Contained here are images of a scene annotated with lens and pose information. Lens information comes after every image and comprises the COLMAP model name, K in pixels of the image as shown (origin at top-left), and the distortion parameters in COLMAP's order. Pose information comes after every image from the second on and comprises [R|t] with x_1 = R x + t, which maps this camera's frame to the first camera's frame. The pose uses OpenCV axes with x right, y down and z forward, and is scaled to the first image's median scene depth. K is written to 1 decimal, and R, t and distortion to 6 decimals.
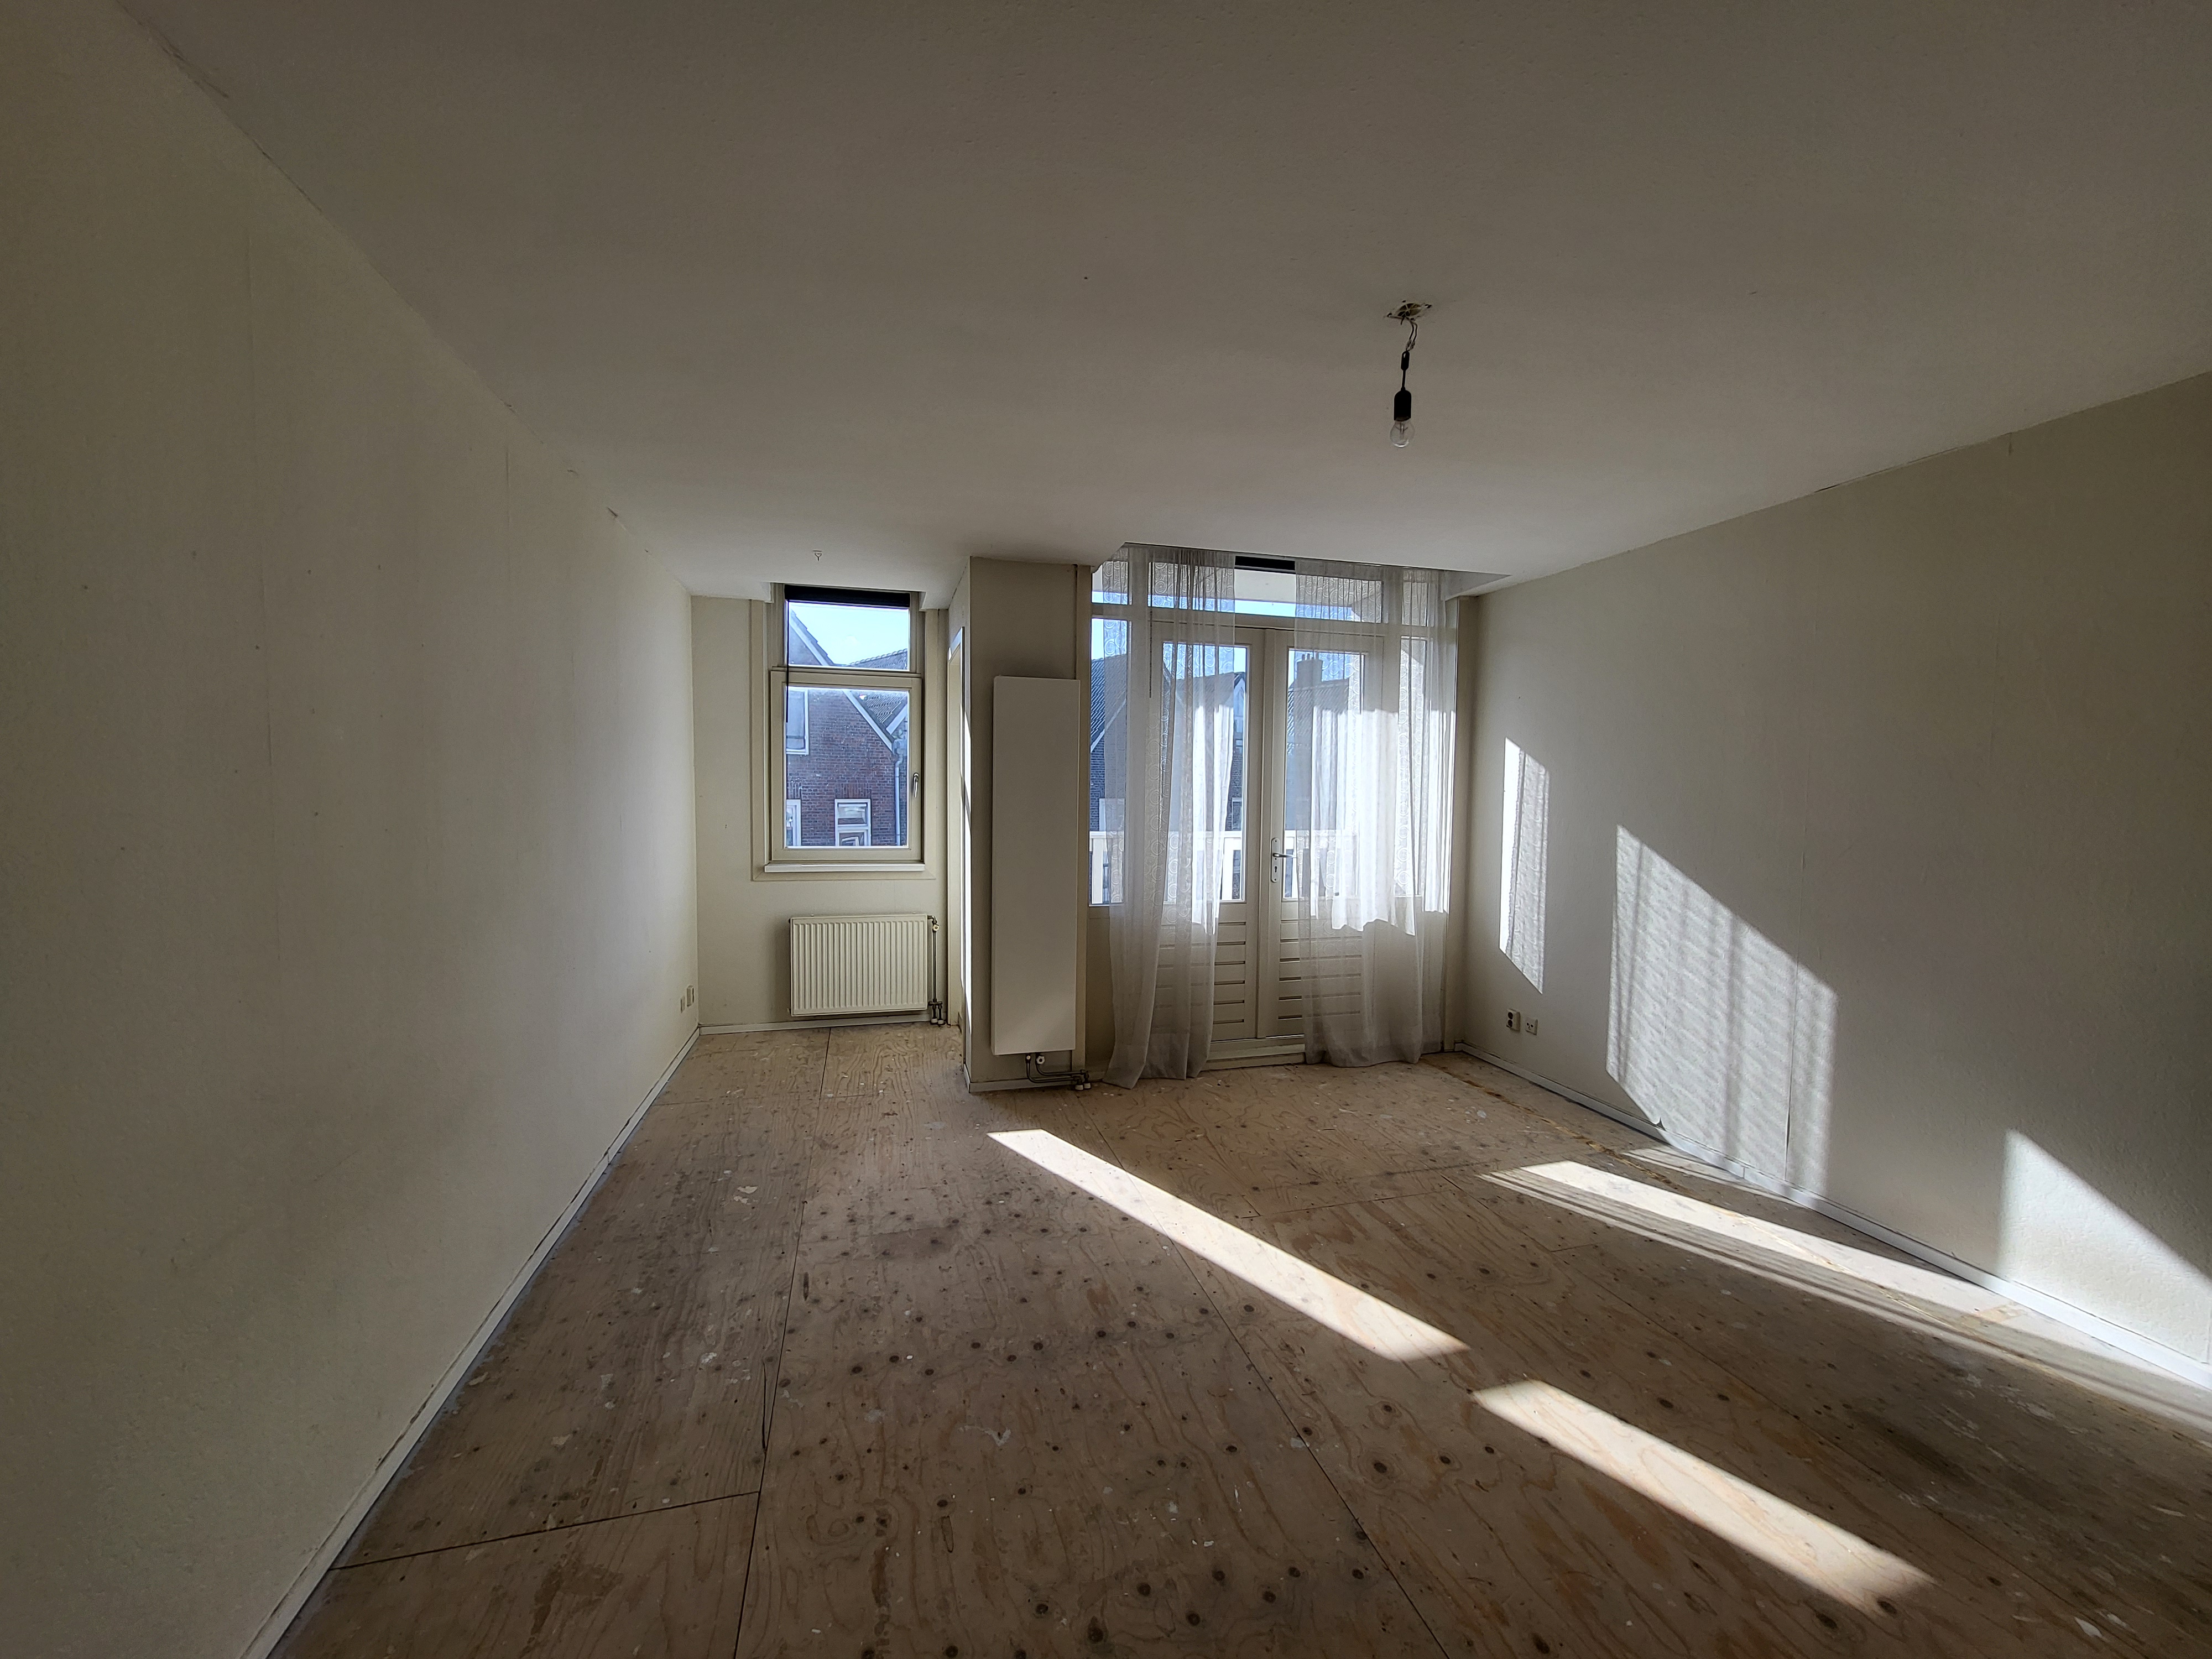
lens RADIAL K [[876.3, 0, 1107.1], [0, 876.3, 826.0], [0, 0, 1]] dist [-0.001053, -0.000072]
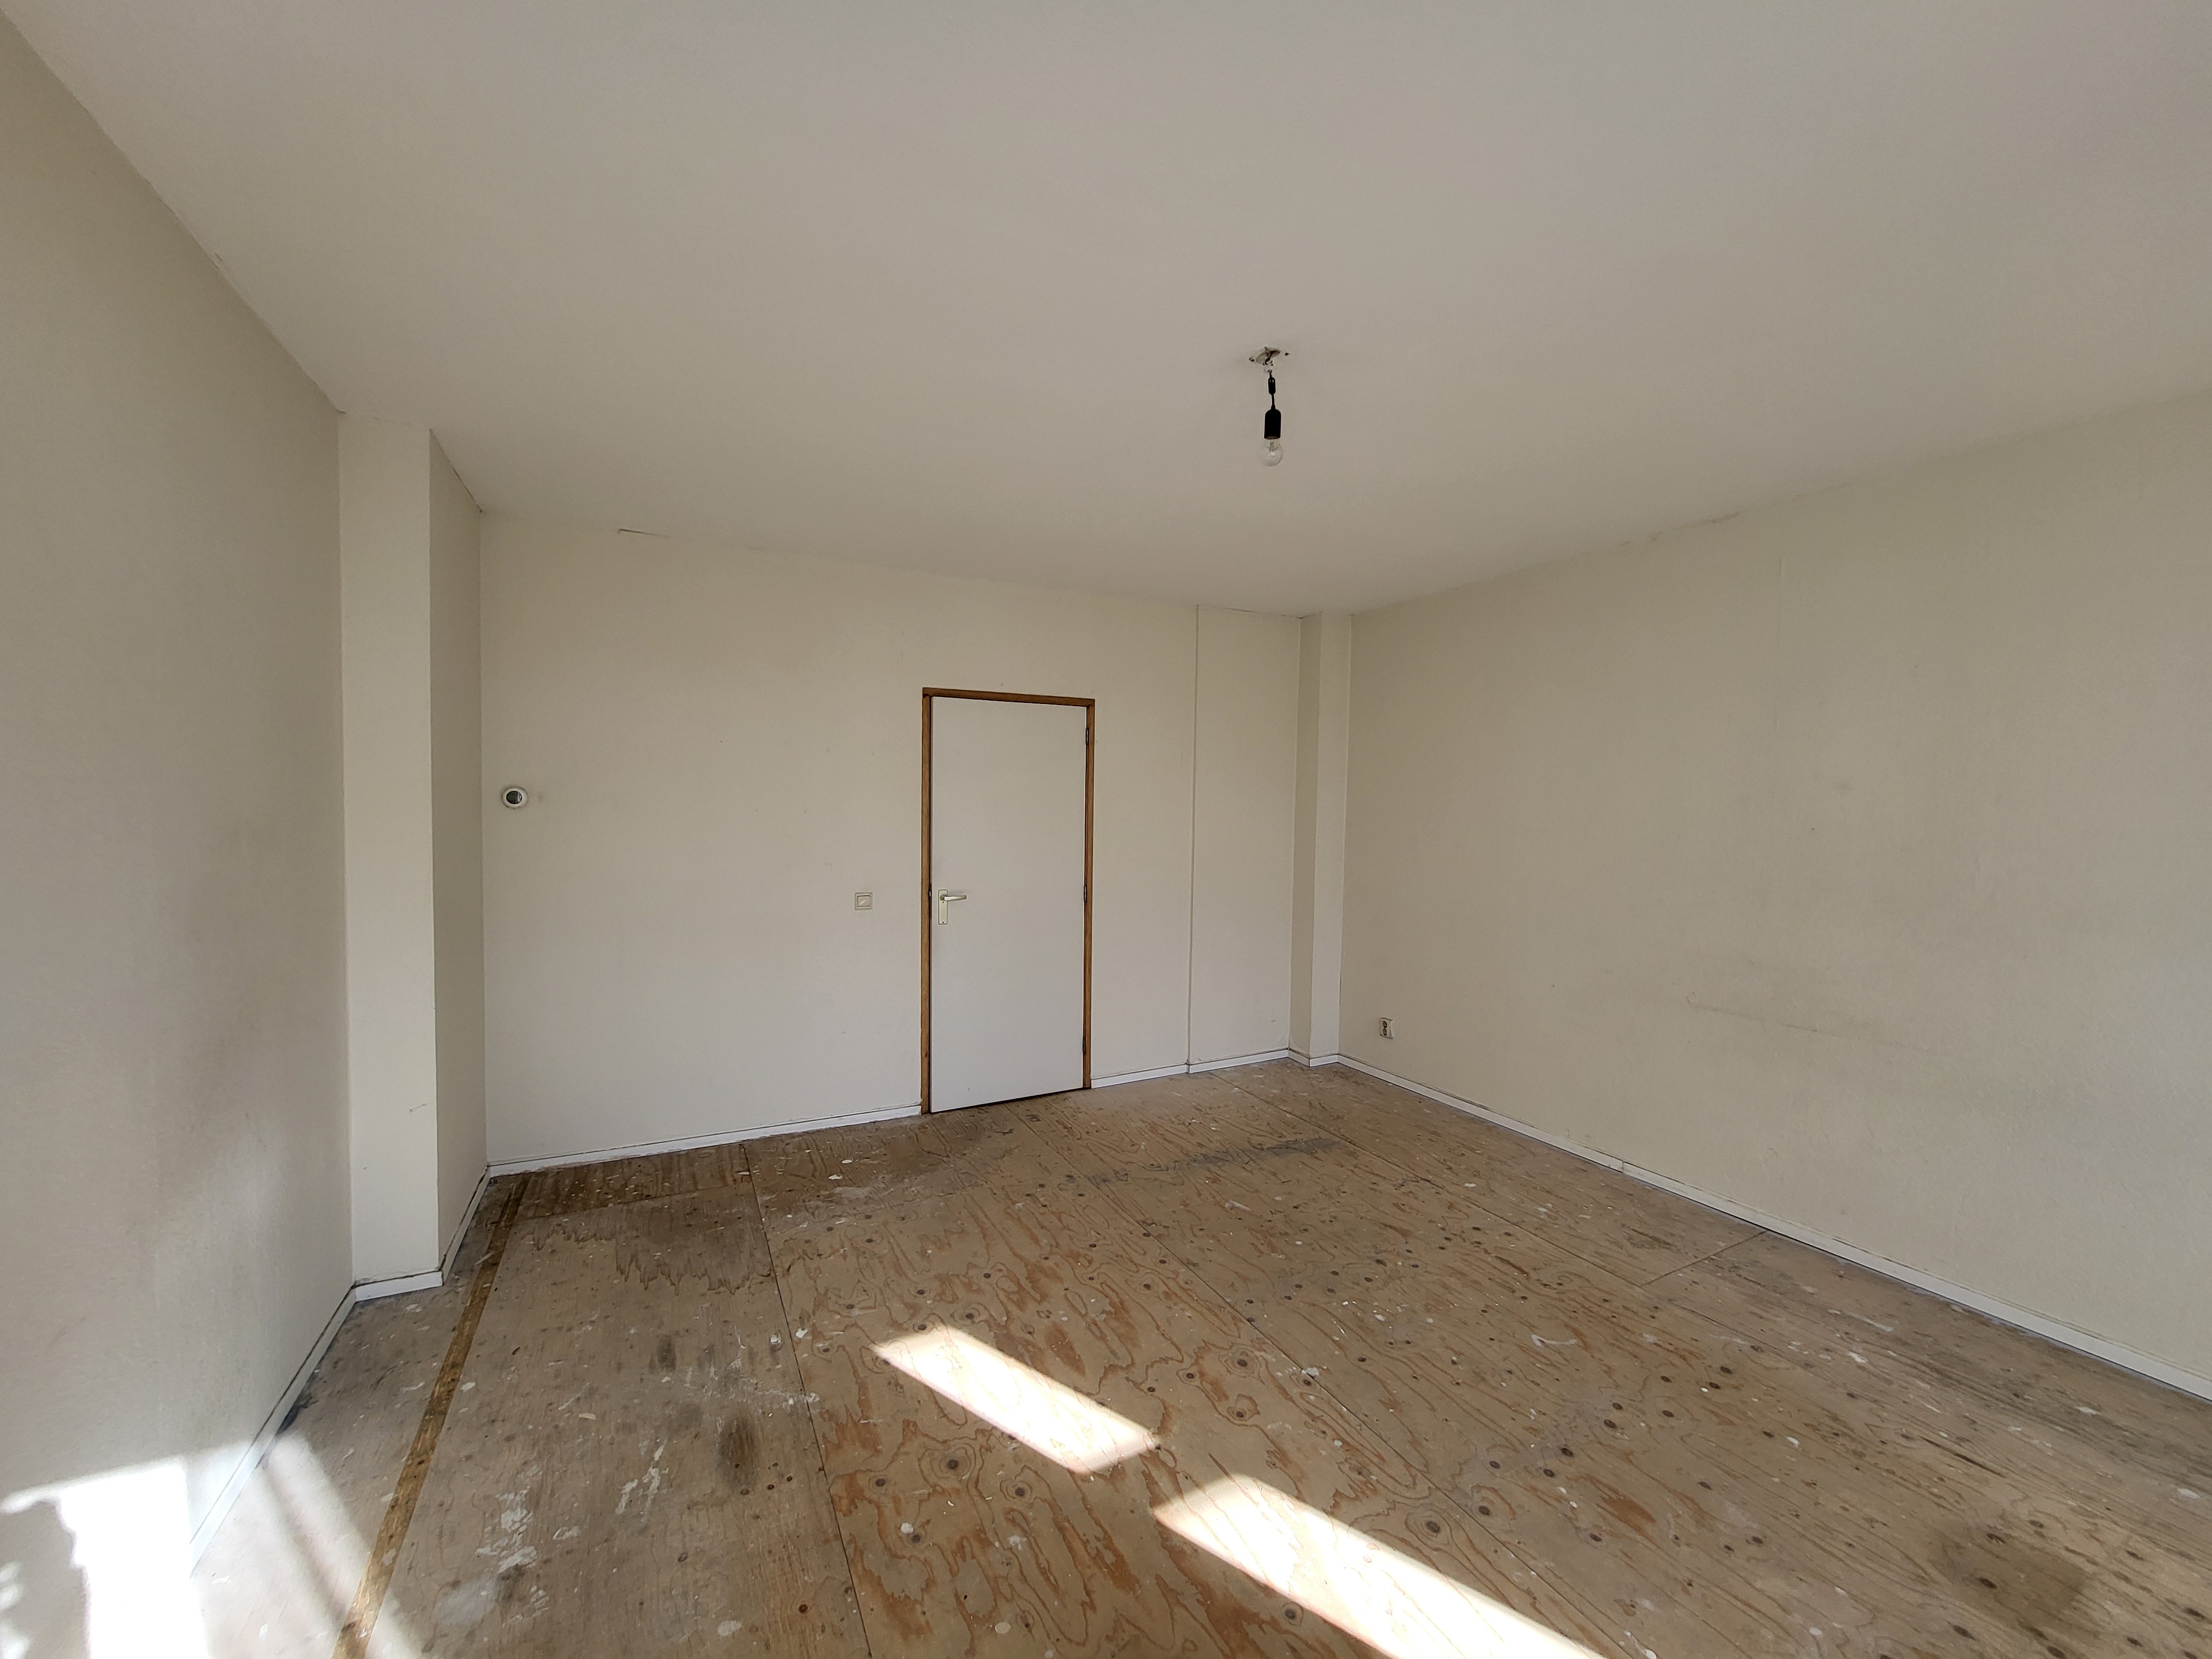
lens RADIAL K [[876.3, 0, 1106.3], [0, 876.3, 829.3], [0, 0, 1]] dist [-0.001053, -0.000072]
pose [[-0.978461, -0.015743, -0.205831, 0.718343], [-0.032209, 0.996519, 0.076892, -0.083360], [0.203904, 0.081865, -0.975562, 1.975664]]
